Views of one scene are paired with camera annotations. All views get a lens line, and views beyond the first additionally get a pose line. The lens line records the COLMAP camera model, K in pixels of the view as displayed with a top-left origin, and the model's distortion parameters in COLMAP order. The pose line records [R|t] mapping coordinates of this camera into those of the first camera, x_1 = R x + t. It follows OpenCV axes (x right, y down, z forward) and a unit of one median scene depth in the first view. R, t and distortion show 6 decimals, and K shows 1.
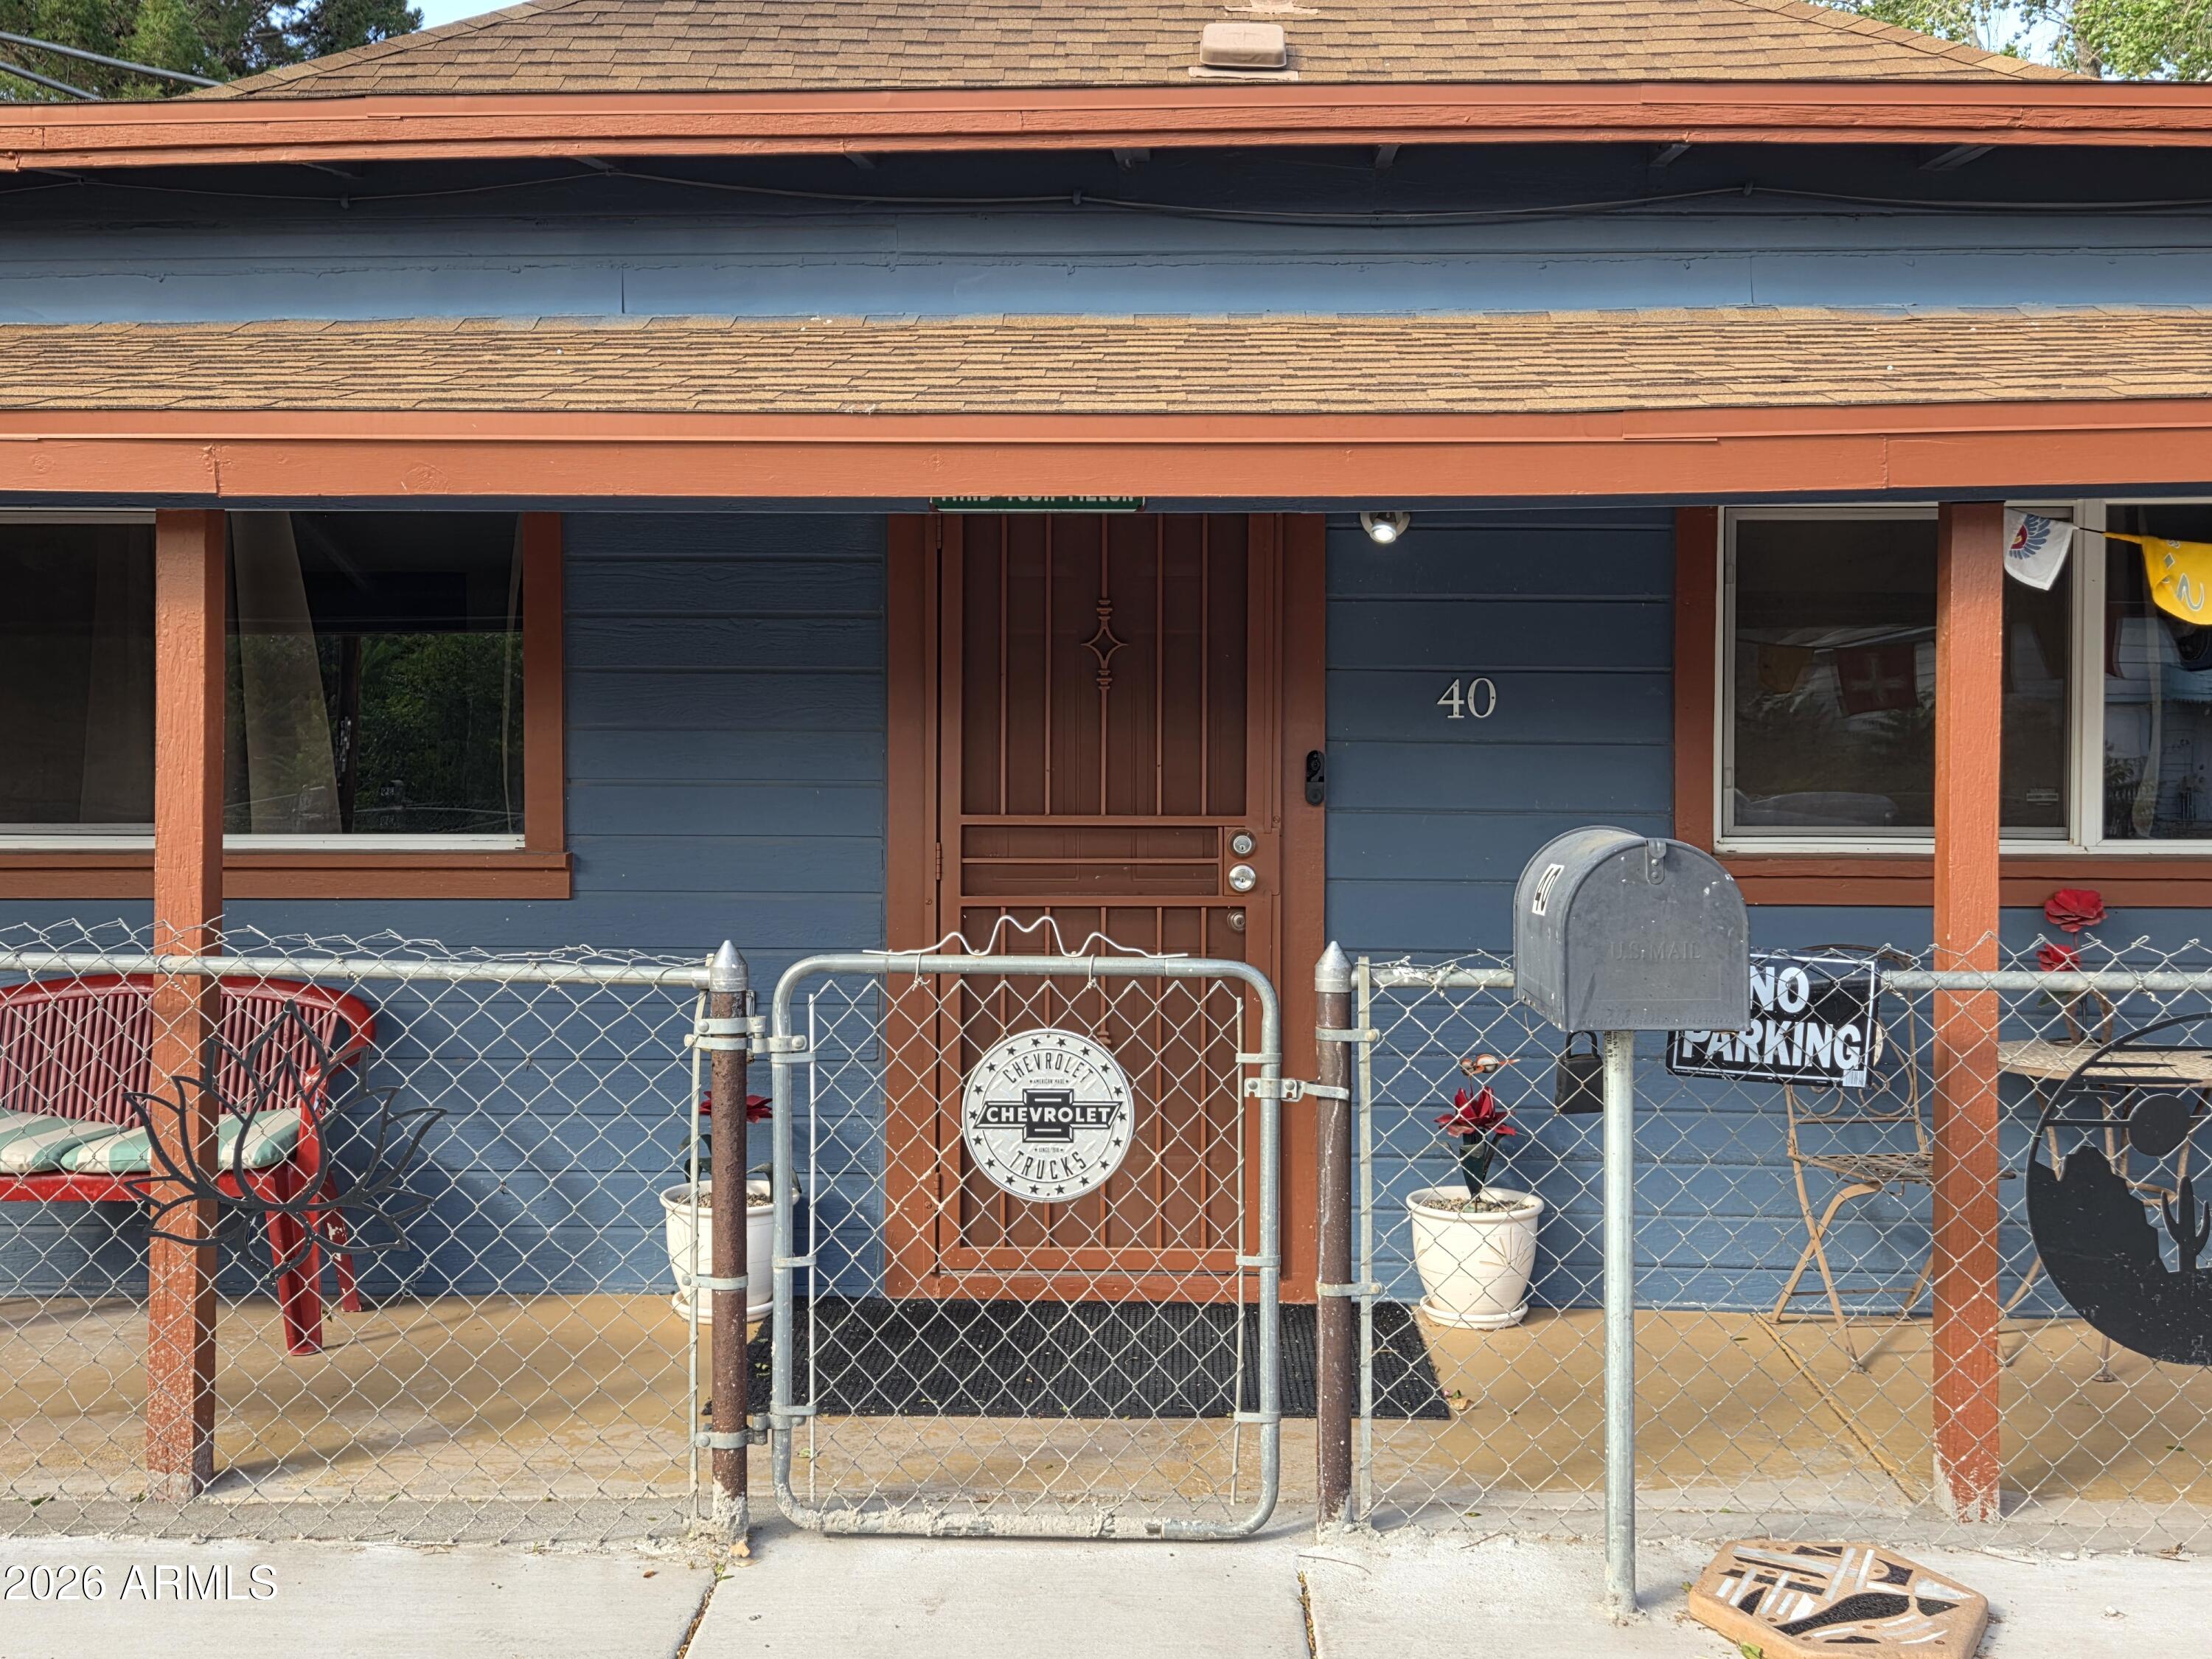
lens RADIAL K [[2284.4, 0, 1123.4], [0, 2284.4, 817.5], [0, 0, 1]] dist [0.047782, -0.022744]
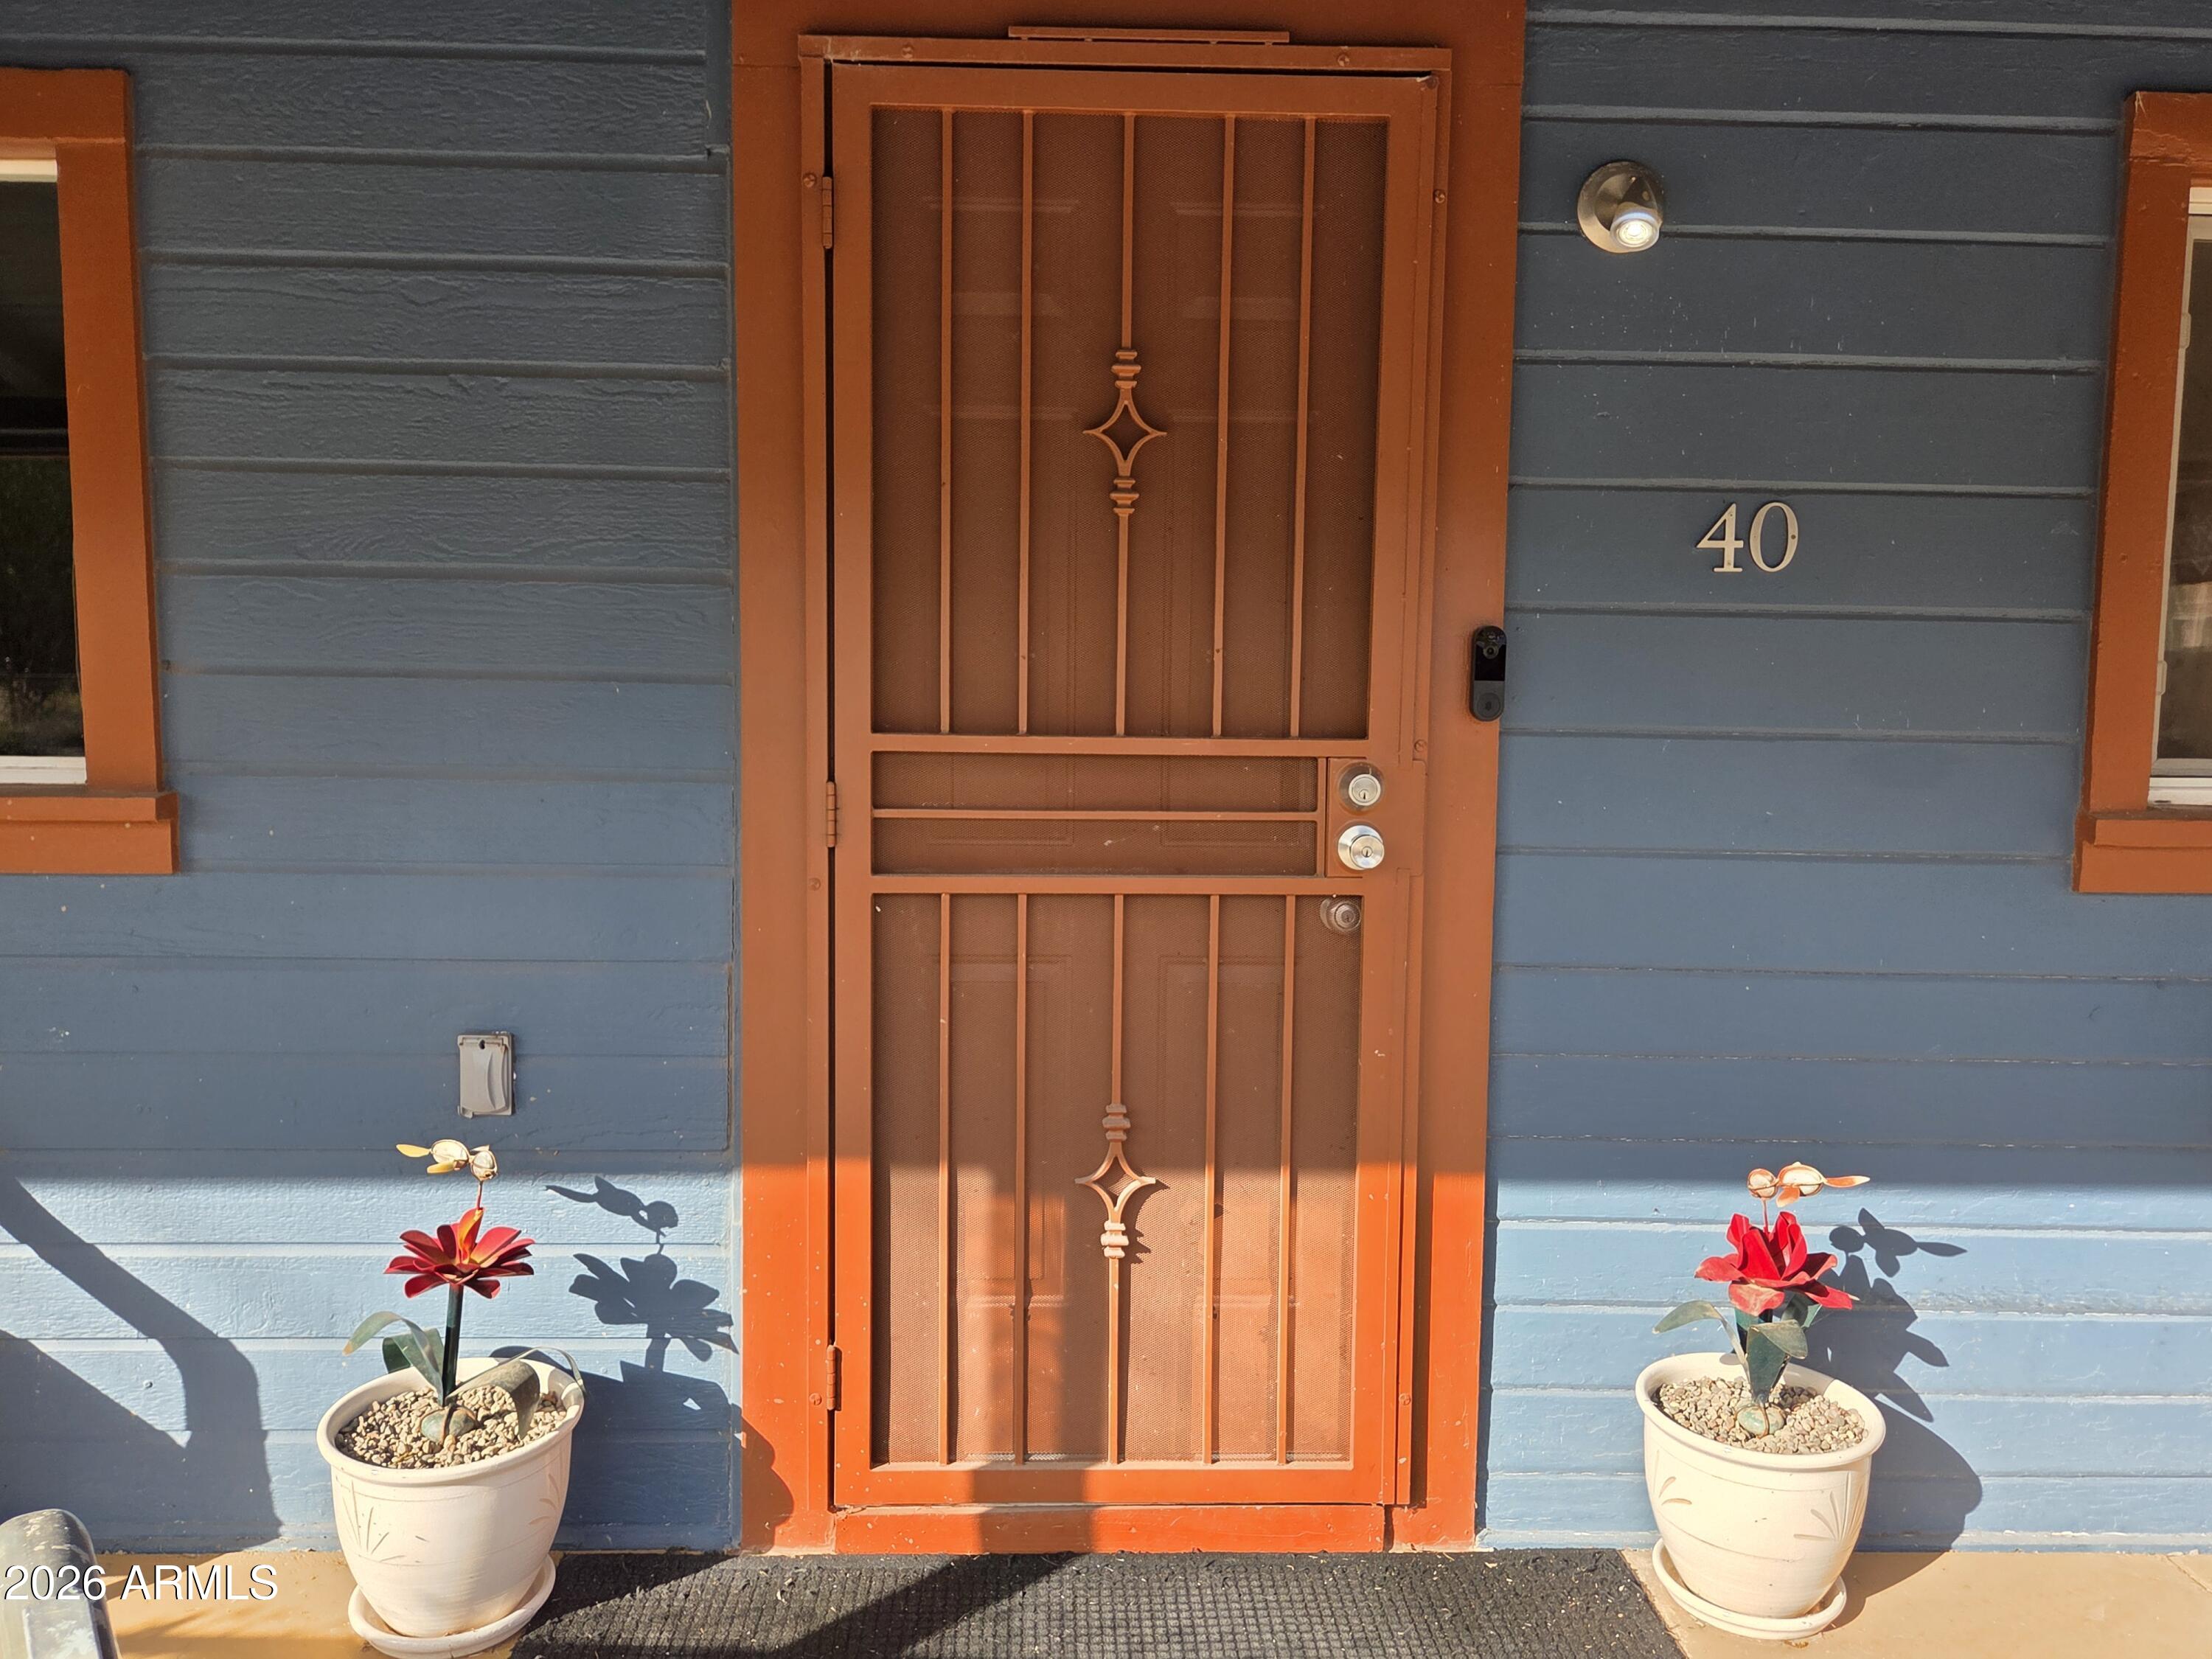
lens RADIAL K [[1967.5, 0, 1106.0], [0, 1967.5, 829.5], [0, 0, 1]] dist [0.020838, -0.006212]
pose [[0.996967, 0.001792, 0.077809, -0.050608], [-0.010556, 0.993610, 0.112370, -0.033144], [-0.077110, -0.112850, 0.990615, 0.508620]]
